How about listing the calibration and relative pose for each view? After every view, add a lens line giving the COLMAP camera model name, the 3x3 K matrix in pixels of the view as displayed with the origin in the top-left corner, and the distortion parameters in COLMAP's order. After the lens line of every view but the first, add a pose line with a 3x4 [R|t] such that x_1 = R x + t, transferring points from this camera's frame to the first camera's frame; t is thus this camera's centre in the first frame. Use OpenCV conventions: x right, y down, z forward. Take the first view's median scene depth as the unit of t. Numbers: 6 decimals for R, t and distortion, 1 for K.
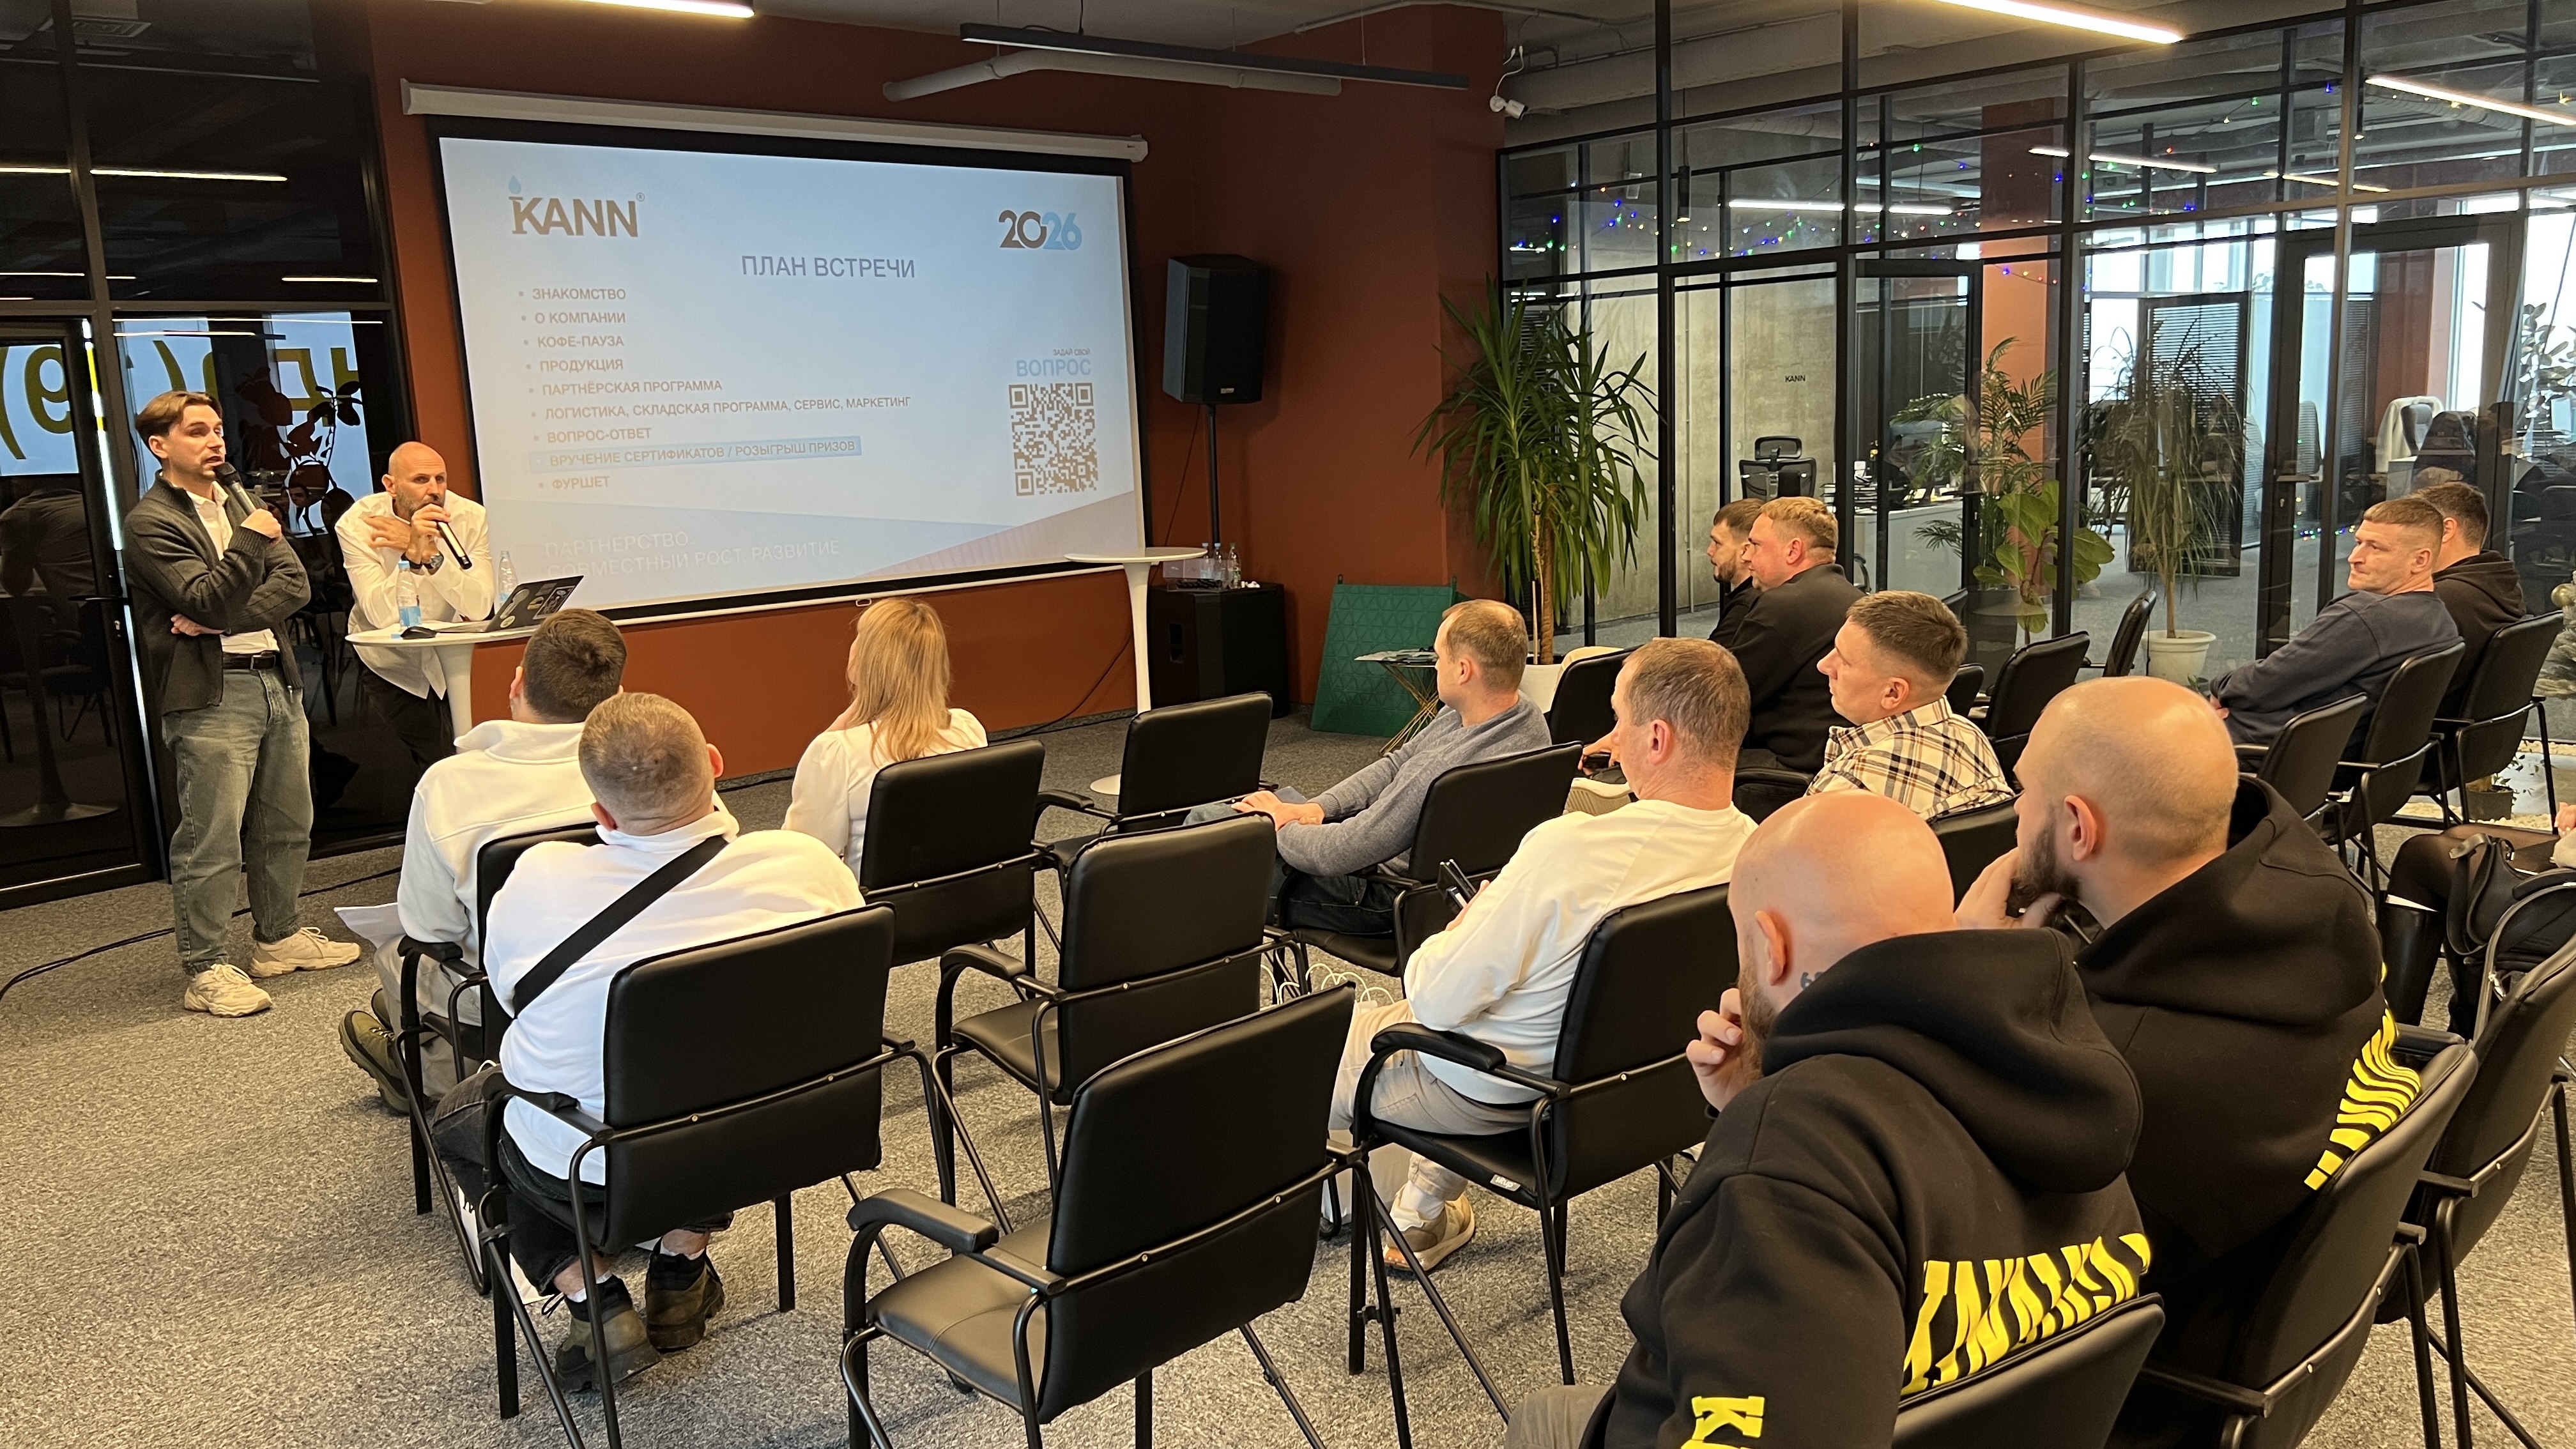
lens RADIAL K [[1933.1, 0, 1281.1], [0, 1933.1, 739.5], [0, 0, 1]] dist [0.068523, -0.086840]
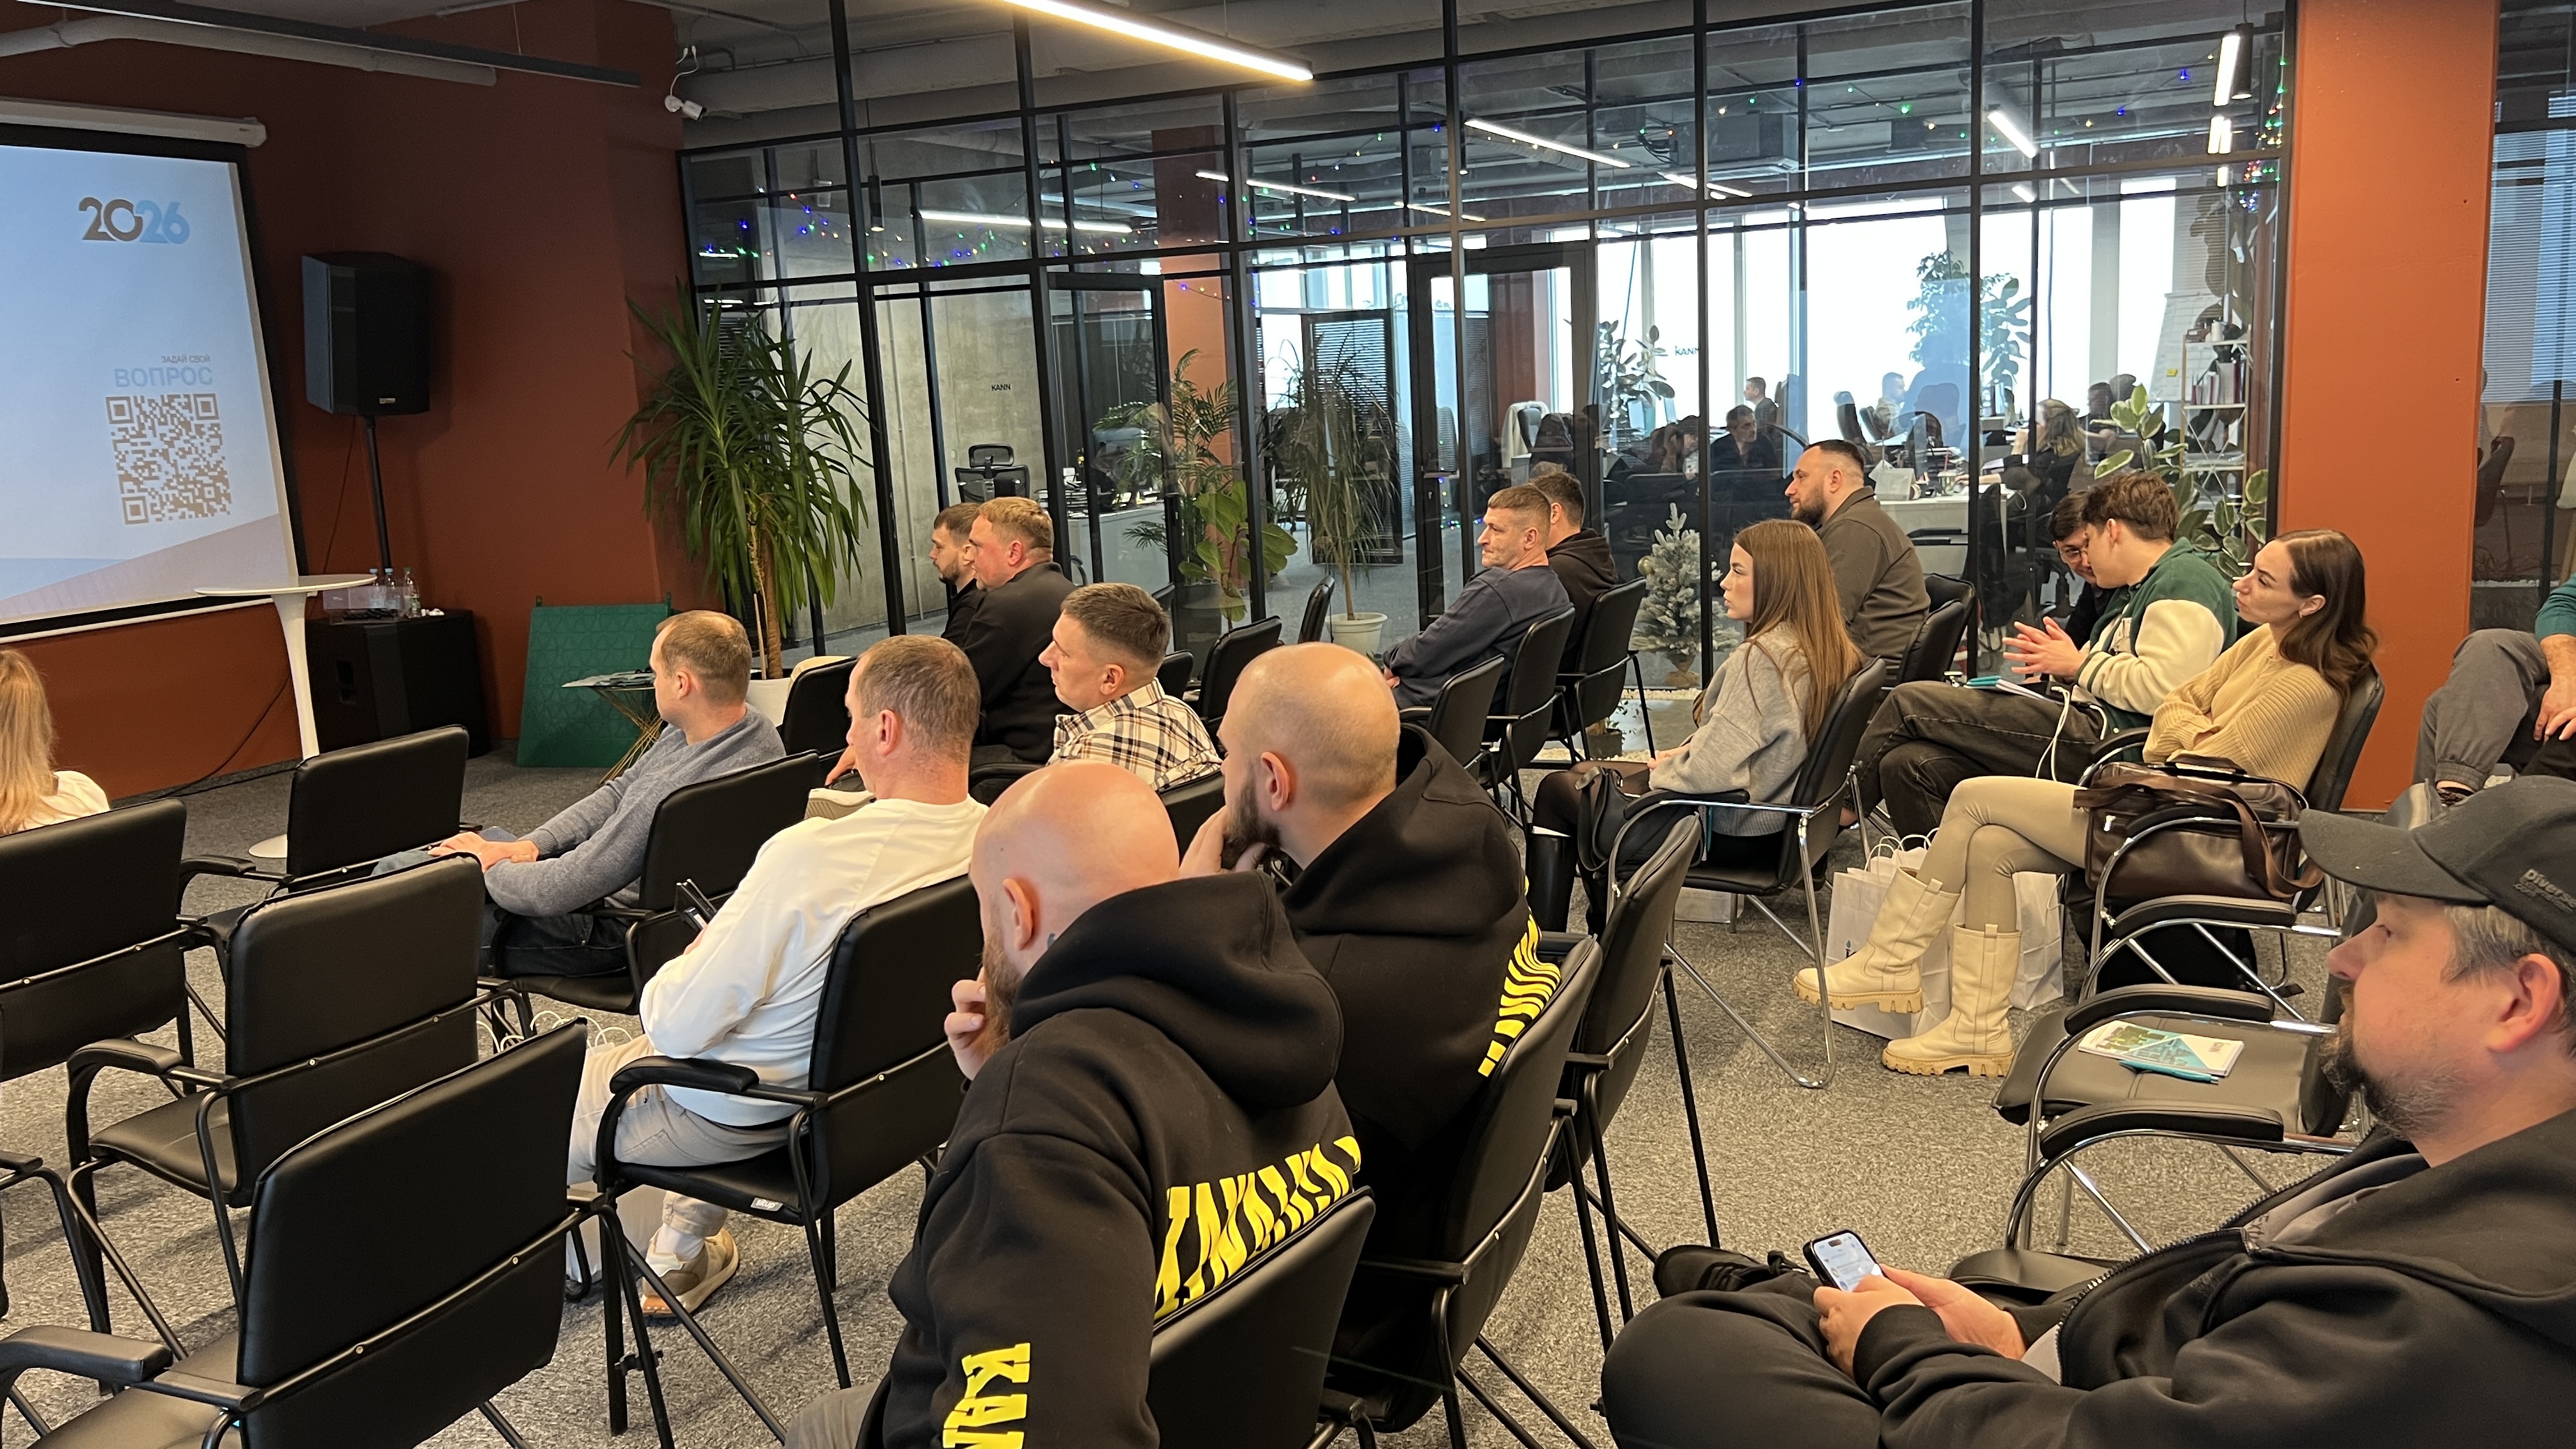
lens RADIAL K [[1943.6, 0, 1288.0], [0, 1943.6, 724.5], [0, 0, 1]] dist [0.072099, -0.093798]
pose [[0.922067, -0.074130, 0.379865, 0.000671], [0.079457, 0.996837, 0.001662, 0.004700], [-0.378787, 0.028651, 0.925040, -0.006857]]
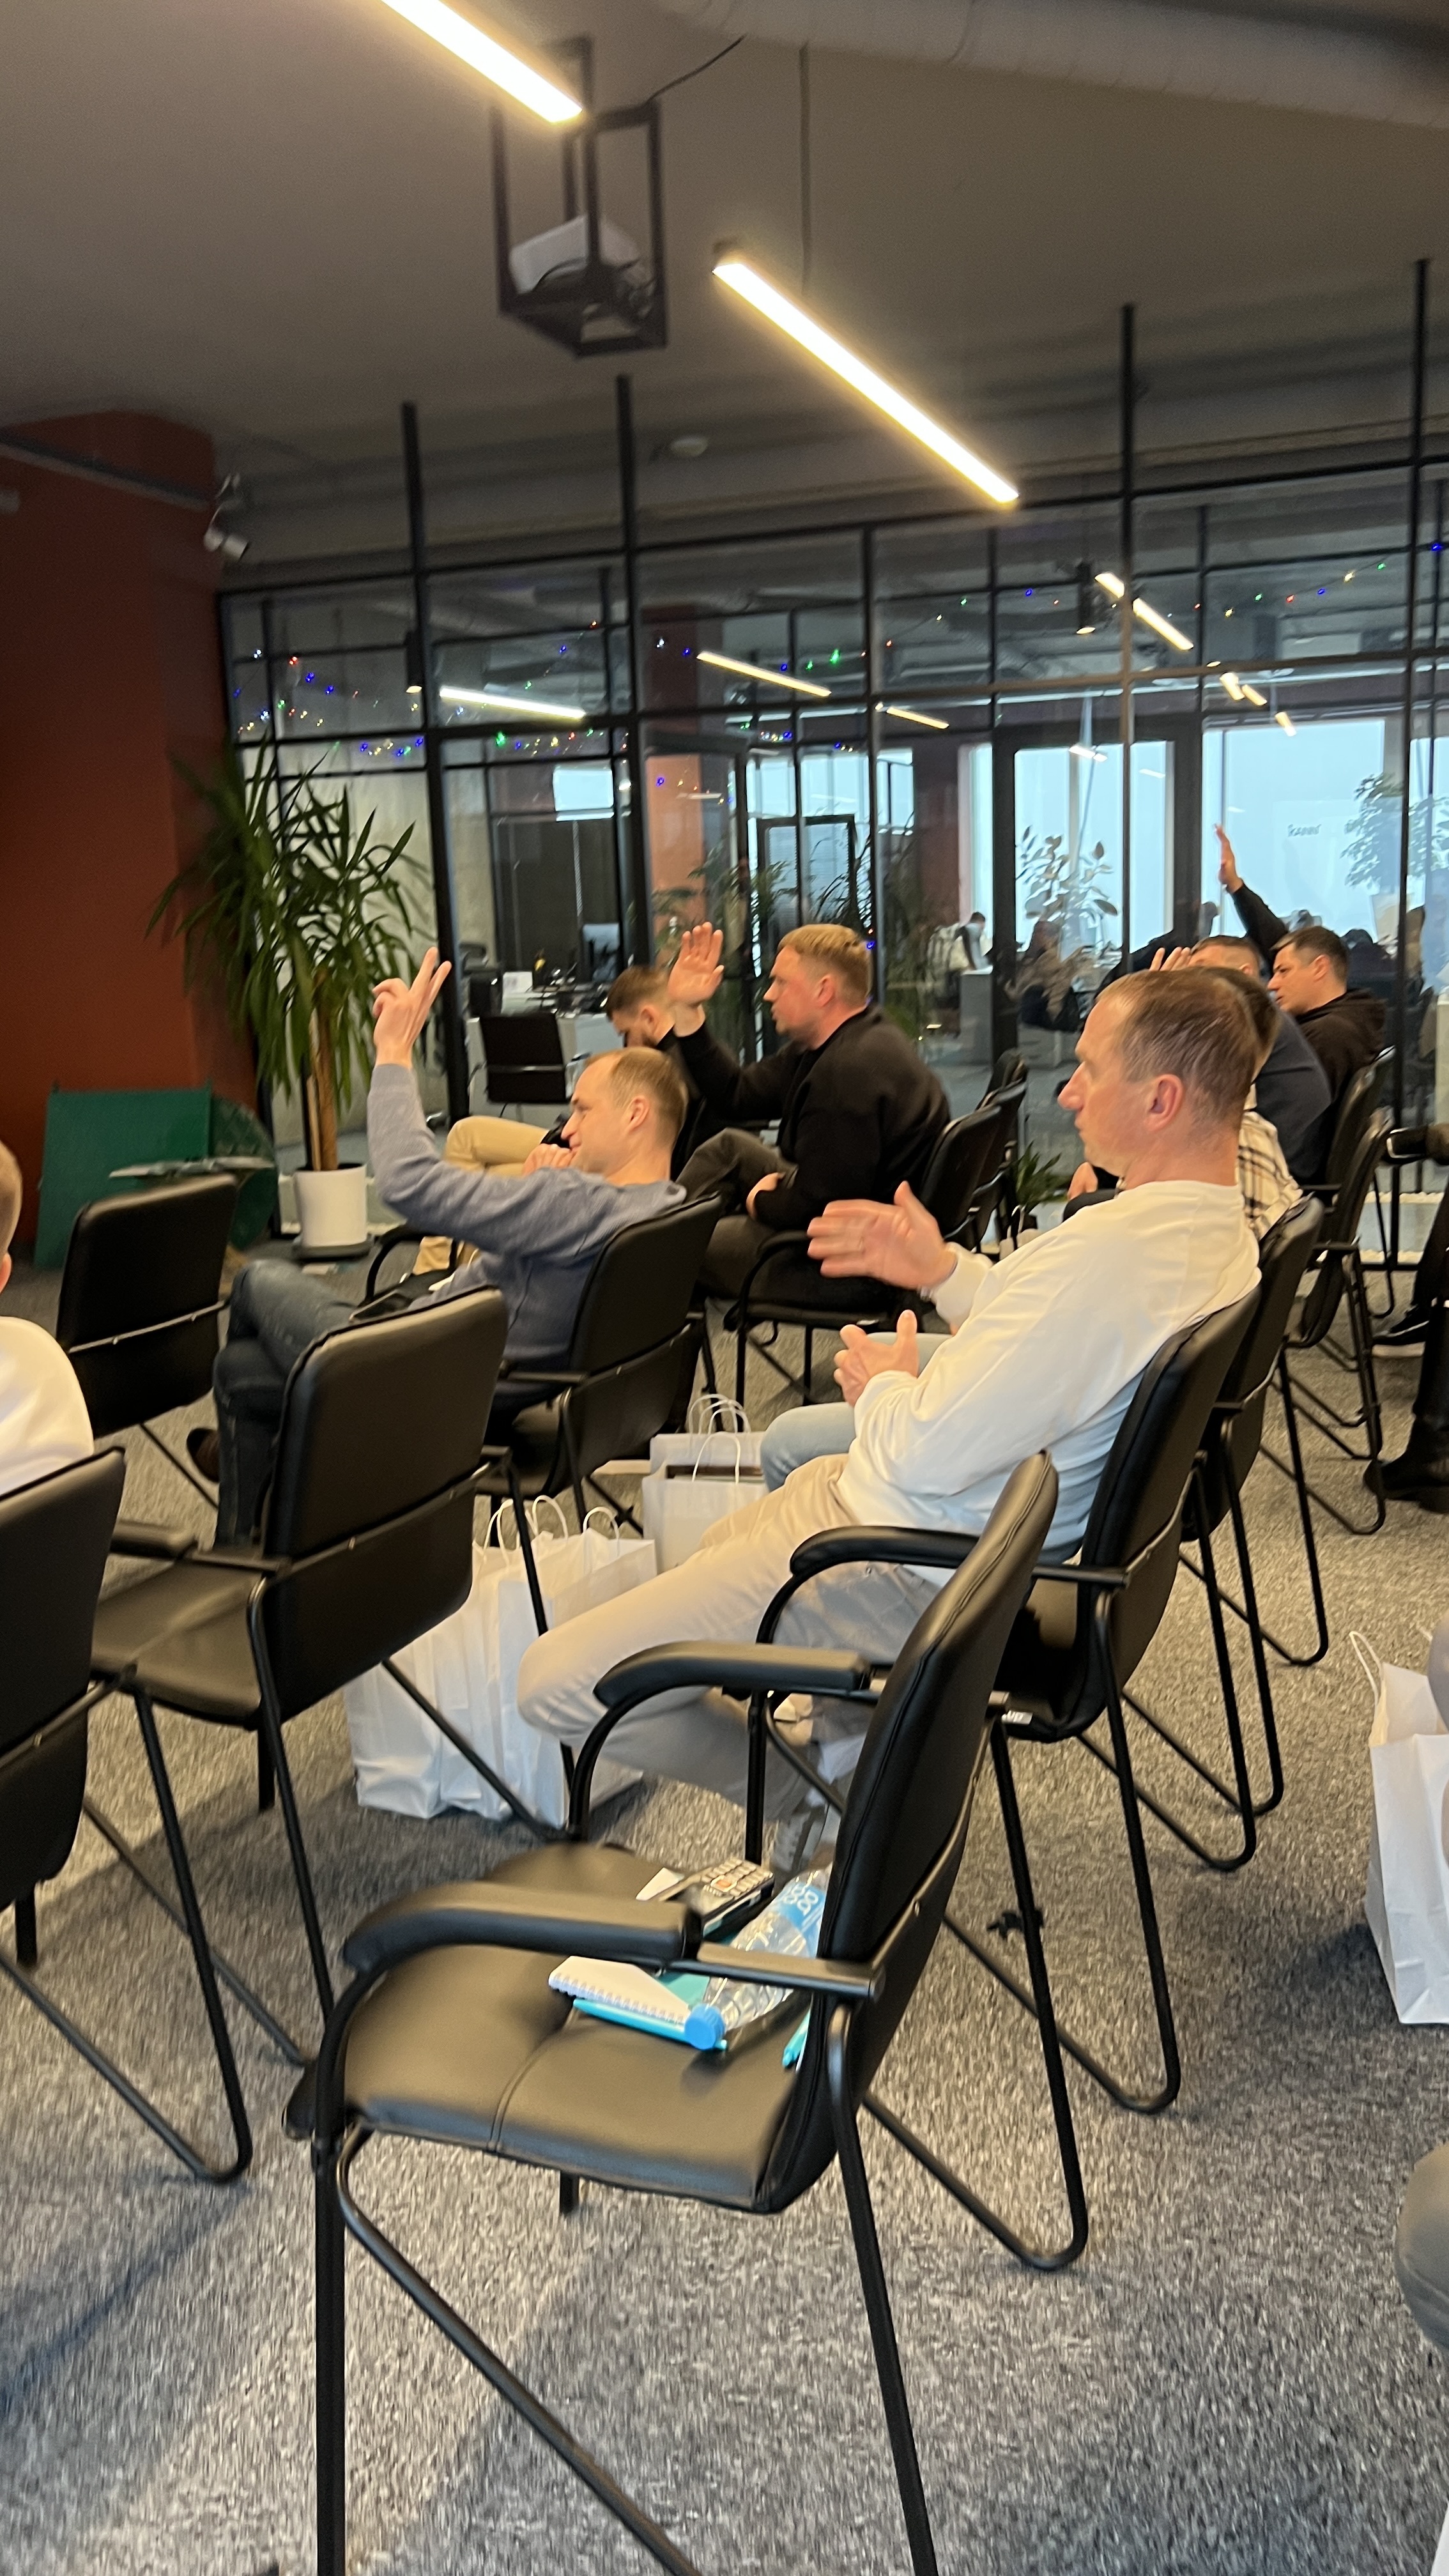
lens RADIAL K [[1933.1, 0, 723.8], [0, 1933.1, 1289.5], [0, 0, 1]] dist [0.068523, -0.086840]
pose [[0.895720, -0.075303, 0.438195, -0.177372], [0.075100, 0.997017, 0.017824, 0.025971], [-0.438230, 0.016943, 0.898703, 0.202753]]
